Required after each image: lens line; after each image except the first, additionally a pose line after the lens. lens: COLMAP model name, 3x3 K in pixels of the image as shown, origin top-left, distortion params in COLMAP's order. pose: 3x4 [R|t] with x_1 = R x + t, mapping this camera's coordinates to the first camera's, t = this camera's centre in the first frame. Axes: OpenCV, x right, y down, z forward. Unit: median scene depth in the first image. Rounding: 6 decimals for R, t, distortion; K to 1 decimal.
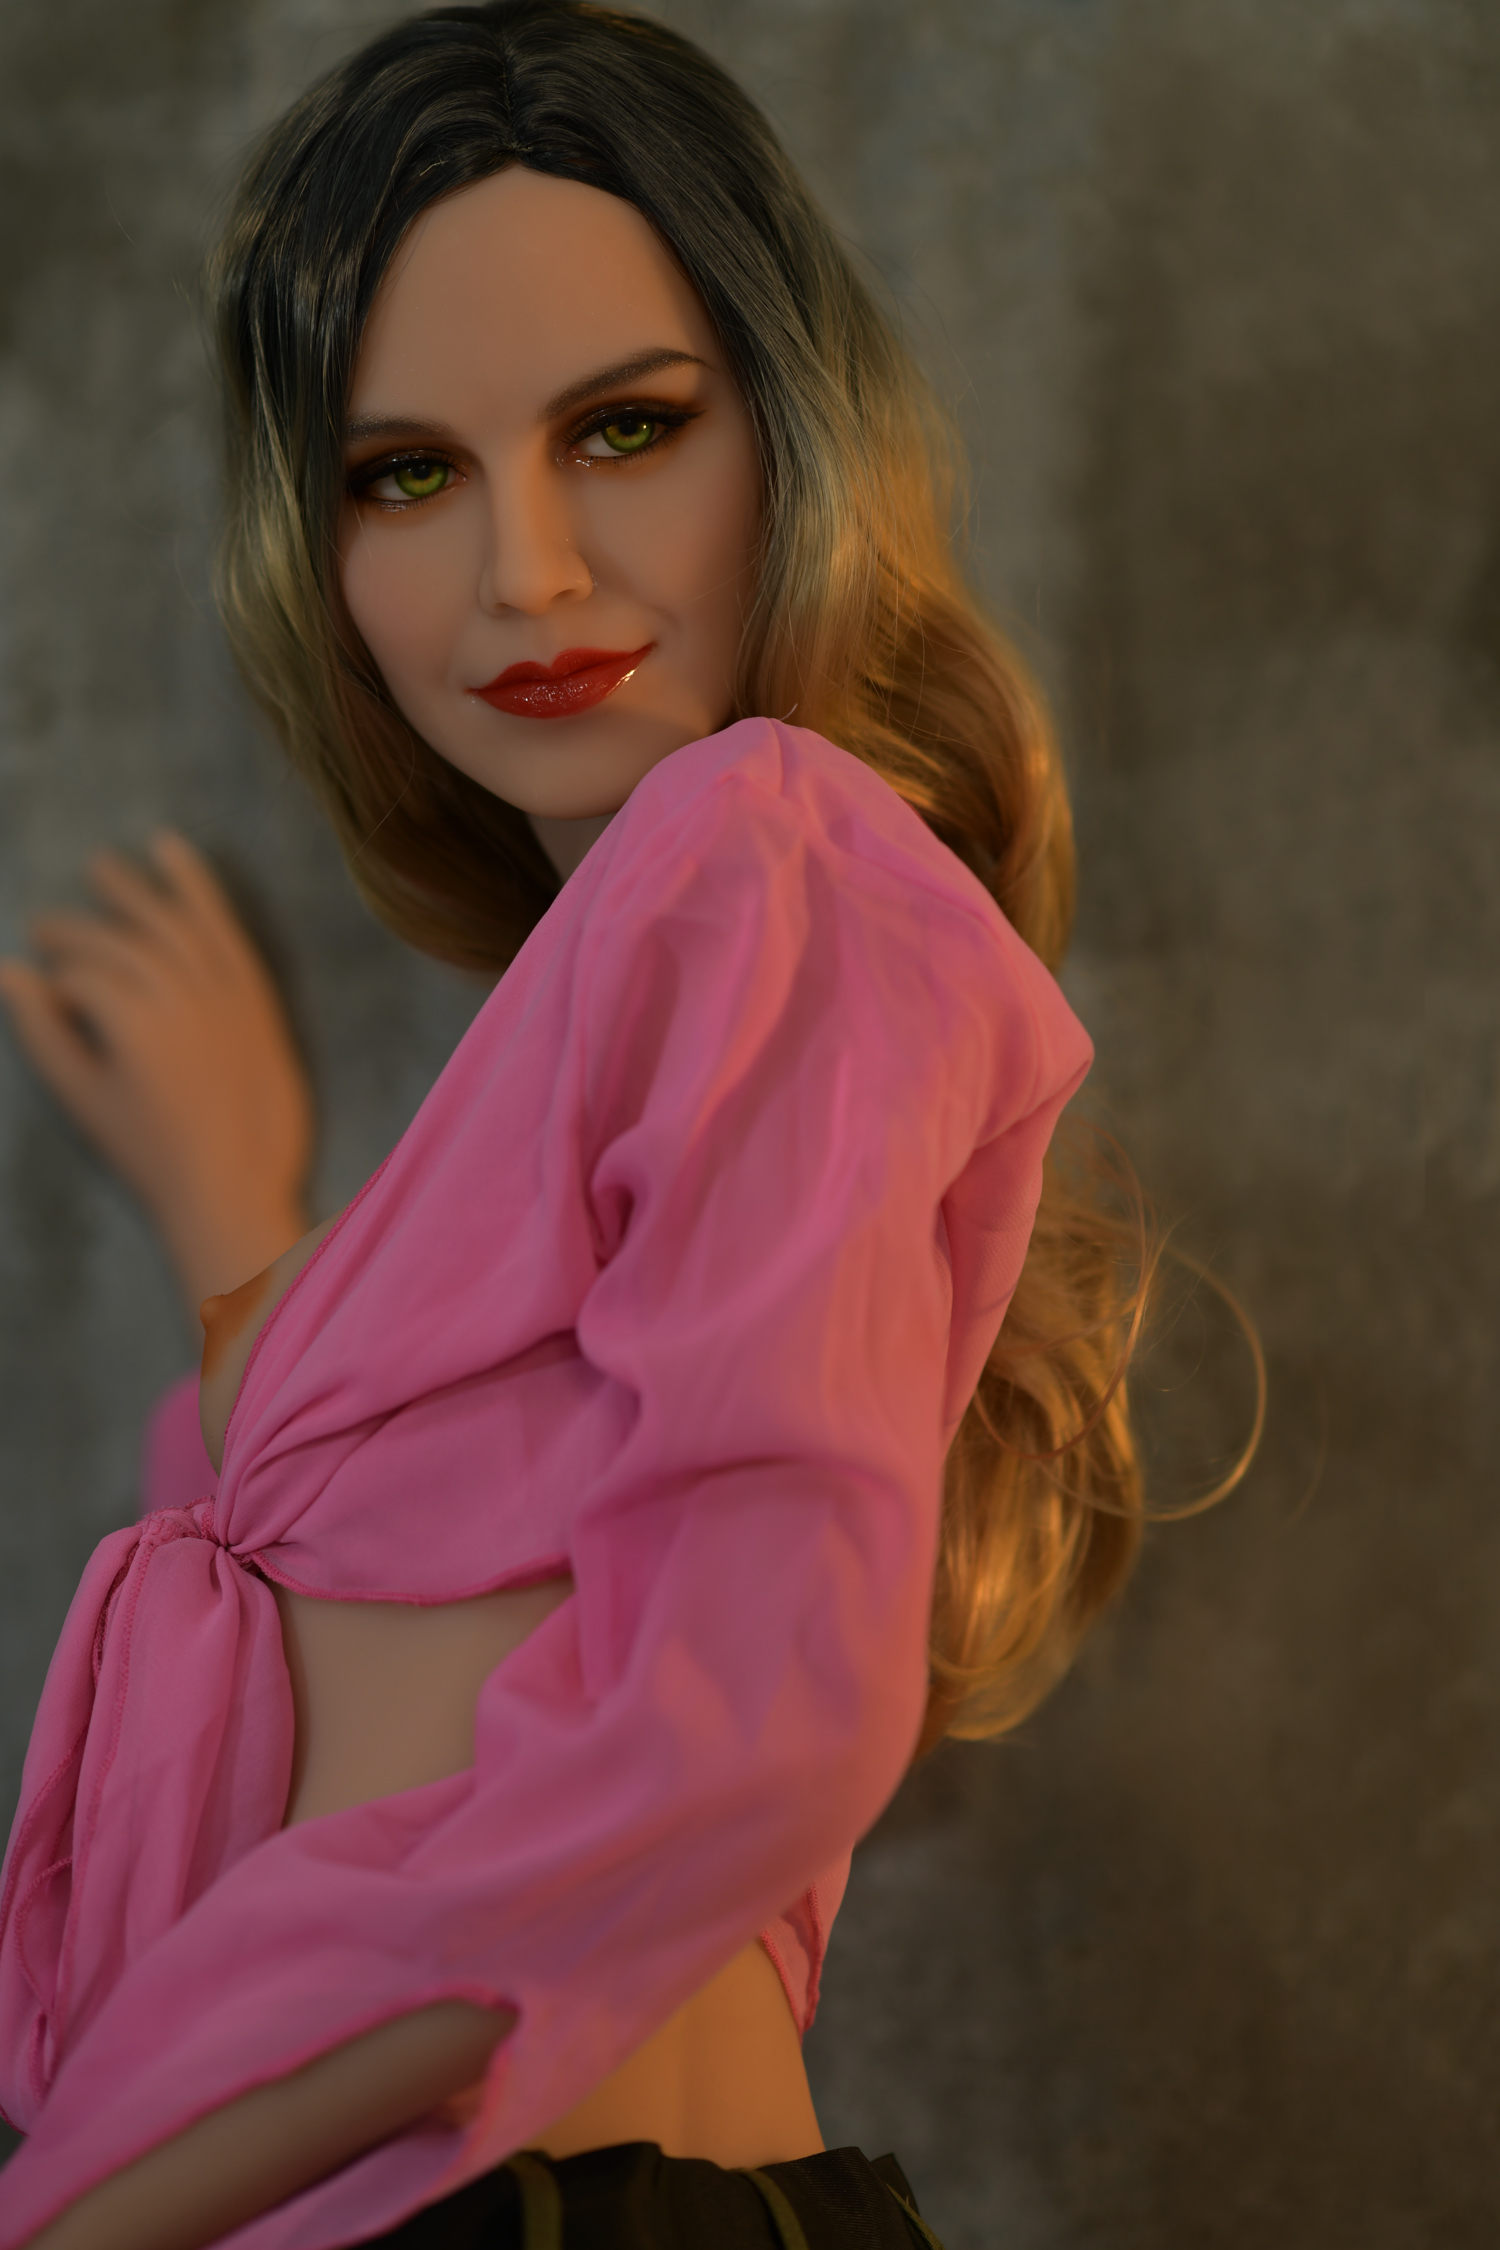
lens RADIAL K [[5513.7, 0, 750.0], [0, 5513.7, 1125.0], [0, 0, 1]] dist [-0.116415, 0.054867]
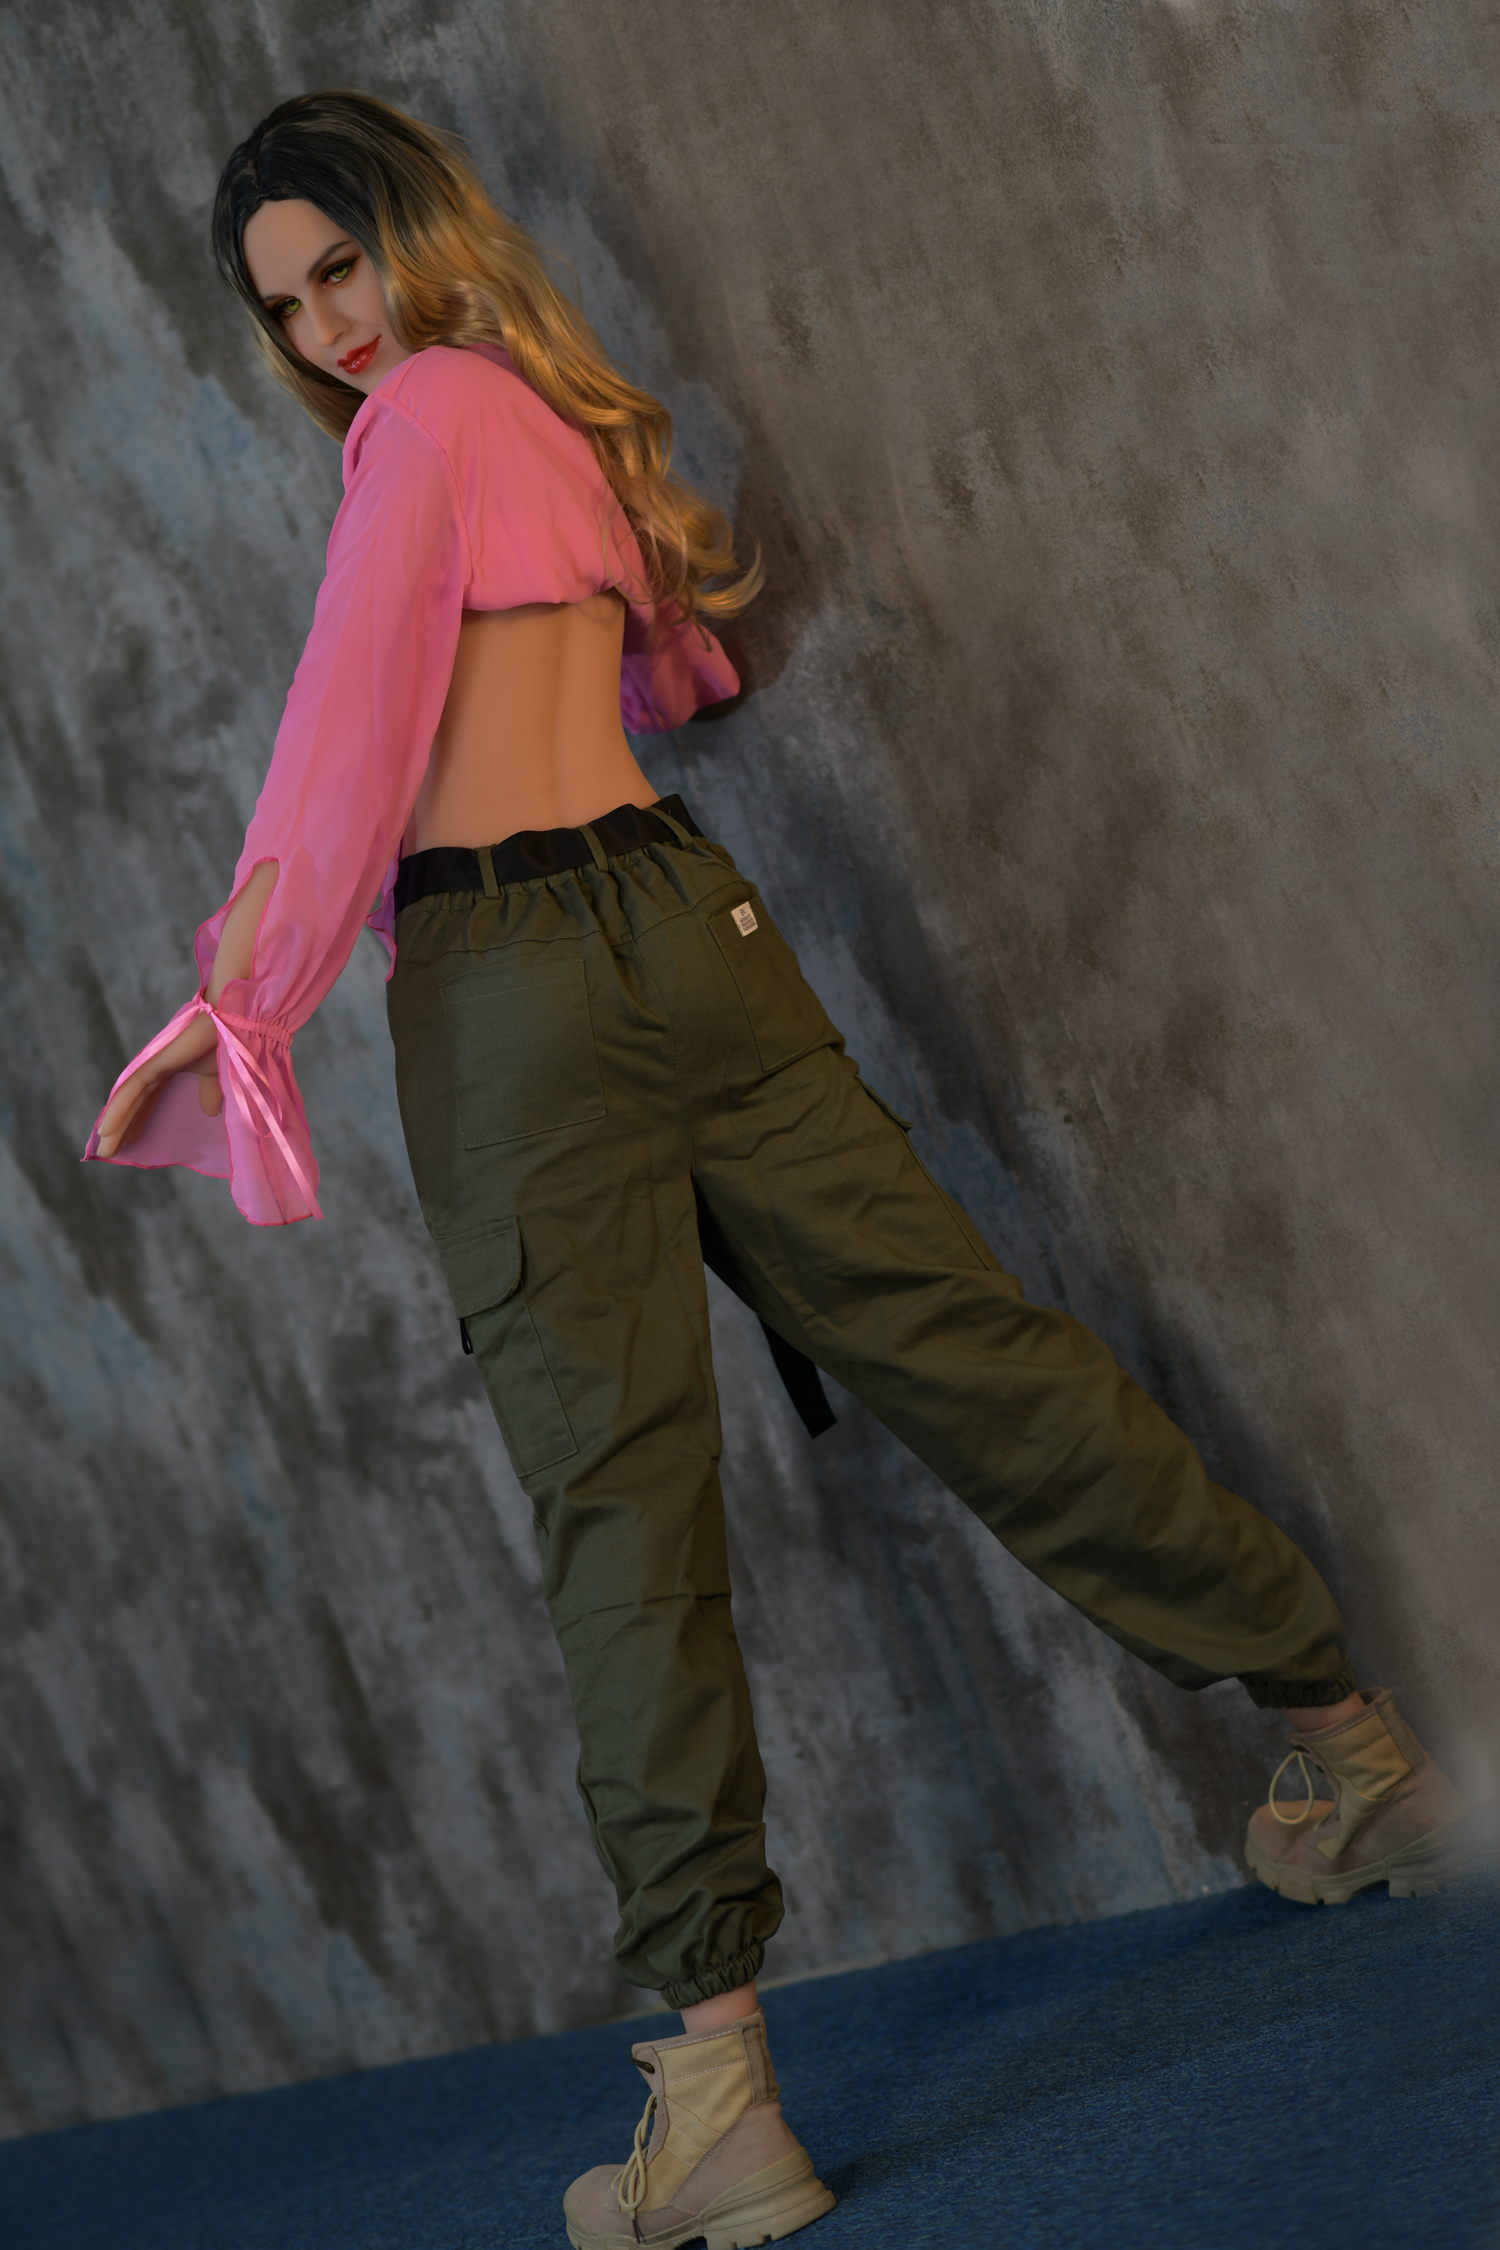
lens RADIAL K [[5513.7, 0, 750.0], [0, 5513.7, 1125.0], [0, 0, 1]] dist [-0.116415, 0.054867]
pose [[0.852910, -0.236328, -0.465503, 1.382821], [0.361145, 0.910983, 0.199212, -0.214063], [0.376986, -0.338024, 0.862335, -1.526648]]
